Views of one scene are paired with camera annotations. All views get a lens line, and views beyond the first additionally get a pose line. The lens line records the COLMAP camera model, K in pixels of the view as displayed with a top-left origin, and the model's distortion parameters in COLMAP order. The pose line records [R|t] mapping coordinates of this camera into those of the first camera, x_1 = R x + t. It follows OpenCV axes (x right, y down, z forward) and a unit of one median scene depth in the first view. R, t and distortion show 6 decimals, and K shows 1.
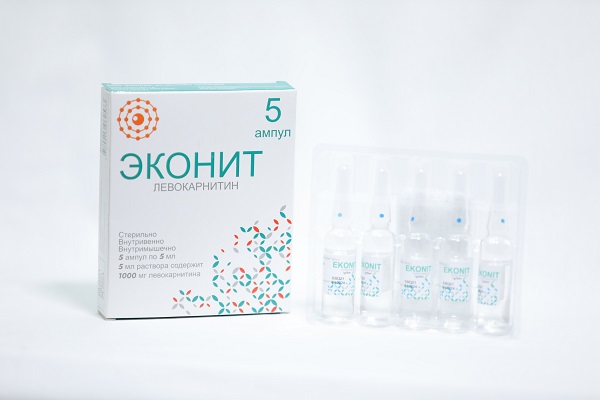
lens RADIAL K [[3165.1, 0, 299.2], [0, 3165.1, 199.5], [0, 0, 1]] dist [0.374976, 0.000000]
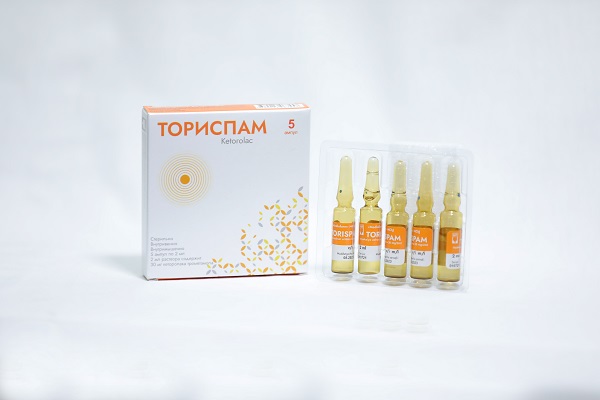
lens RADIAL K [[3360.0, 0, 299.1], [0, 3360.0, 203.3], [0, 0, 1]] dist [2.765137, 0.000000]
pose [[0.999792, -0.004637, -0.019875, 0.019866], [0.004881, 0.999913, 0.012220, -0.007511], [0.019816, -0.012315, 0.999728, -0.264881]]
